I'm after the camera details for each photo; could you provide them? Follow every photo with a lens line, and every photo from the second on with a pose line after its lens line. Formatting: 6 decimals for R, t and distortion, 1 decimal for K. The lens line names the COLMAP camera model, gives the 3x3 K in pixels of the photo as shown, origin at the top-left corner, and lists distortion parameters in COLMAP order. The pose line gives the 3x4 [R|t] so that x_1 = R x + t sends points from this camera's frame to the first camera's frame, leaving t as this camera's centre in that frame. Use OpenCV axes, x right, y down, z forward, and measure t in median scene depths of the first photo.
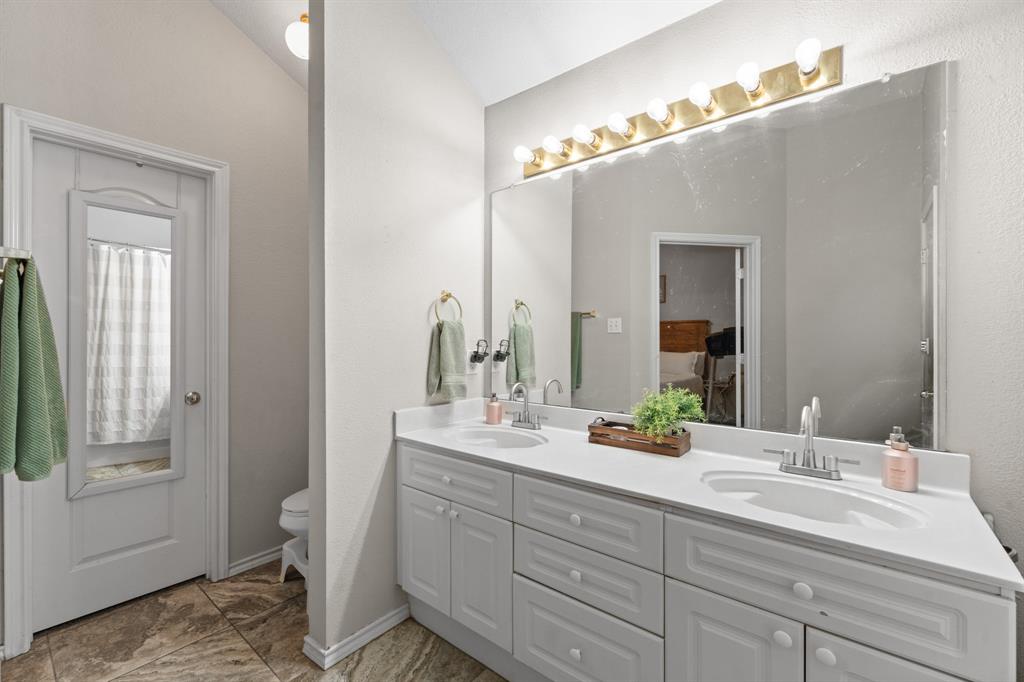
lens RADIAL K [[418.5, 0, 505.9], [0, 418.5, 340.8], [0, 0, 1]] dist [0.002113, -0.001040]
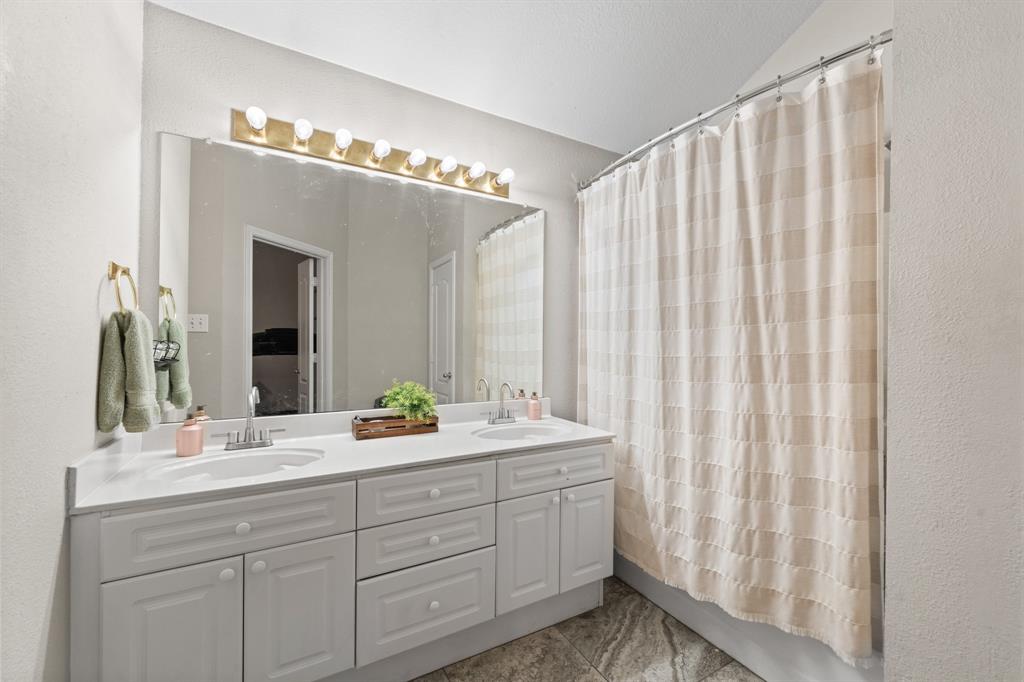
lens RADIAL K [[418.5, 0, 502.1], [0, 418.5, 342.3], [0, 0, 1]] dist [0.002113, -0.001040]
pose [[0.374796, 0.004909, 0.927094, -0.572811], [-0.007574, 0.999969, -0.002233, -0.002273], [-0.927076, -0.006185, 0.374822, 0.246569]]
